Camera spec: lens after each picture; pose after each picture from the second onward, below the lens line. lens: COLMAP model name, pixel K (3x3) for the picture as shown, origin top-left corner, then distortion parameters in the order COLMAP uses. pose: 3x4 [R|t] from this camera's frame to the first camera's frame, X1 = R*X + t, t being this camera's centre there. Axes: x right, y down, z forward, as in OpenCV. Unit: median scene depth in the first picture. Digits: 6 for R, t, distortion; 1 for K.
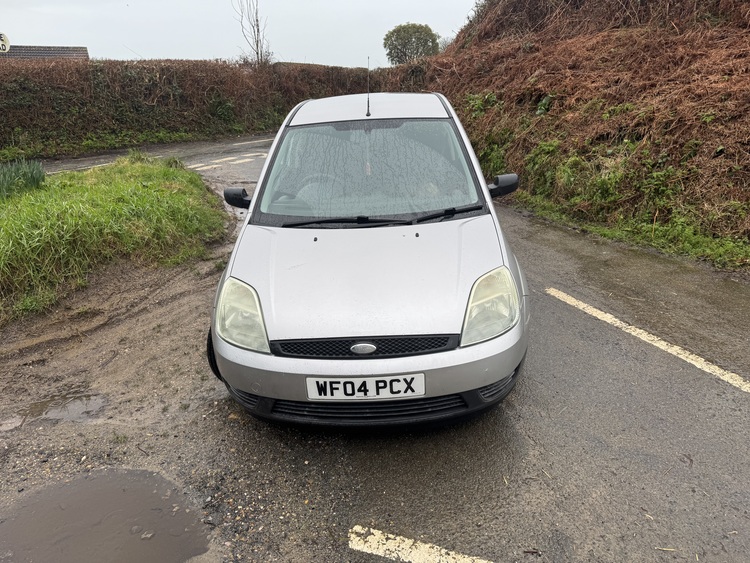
lens RADIAL K [[530.1, 0, 374.9], [0, 530.1, 283.3], [0, 0, 1]] dist [0.022313, -0.039050]
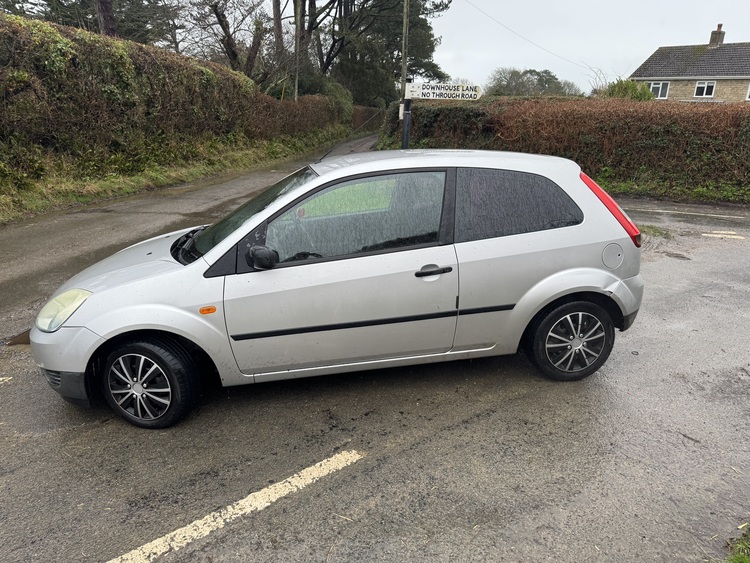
lens RADIAL K [[530.1, 0, 370.7], [0, 530.1, 280.6], [0, 0, 1]] dist [0.022313, -0.039050]
pose [[0.188196, 0.305622, -0.933369, 0.913005], [-0.376482, 0.900203, 0.218851, -0.342864], [0.907107, 0.310210, 0.284475, 0.802477]]
